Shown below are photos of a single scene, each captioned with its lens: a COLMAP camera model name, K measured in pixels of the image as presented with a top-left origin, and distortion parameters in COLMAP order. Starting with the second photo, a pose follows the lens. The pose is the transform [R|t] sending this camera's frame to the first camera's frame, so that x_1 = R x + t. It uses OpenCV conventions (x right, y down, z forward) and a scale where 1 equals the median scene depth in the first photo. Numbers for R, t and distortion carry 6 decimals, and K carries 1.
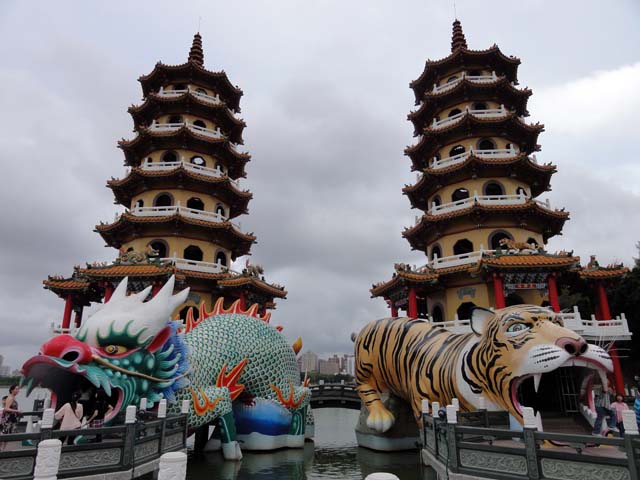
lens RADIAL K [[447.9, 0, 320.0], [0, 447.9, 238.0], [0, 0, 1]] dist [-0.001332, -0.003731]
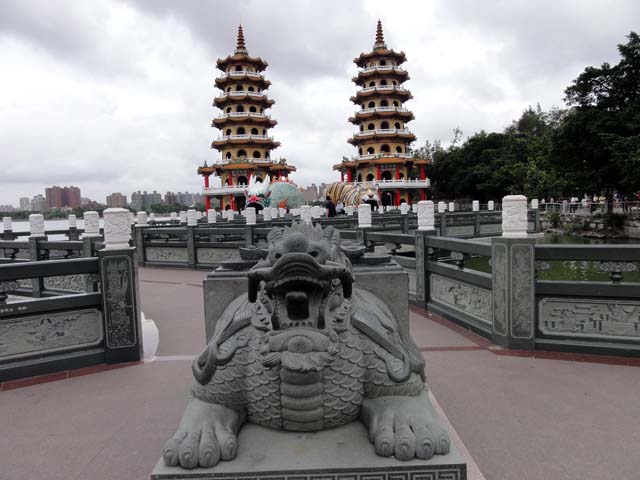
lens RADIAL K [[447.9, 0, 319.9], [0, 447.9, 239.5], [0, 0, 1]] dist [-0.001332, -0.003731]
pose [[0.998558, -0.029874, 0.044600, -0.072843], [0.011219, 0.928628, 0.370842, -0.422698], [-0.052495, -0.369807, 0.927624, -1.369425]]
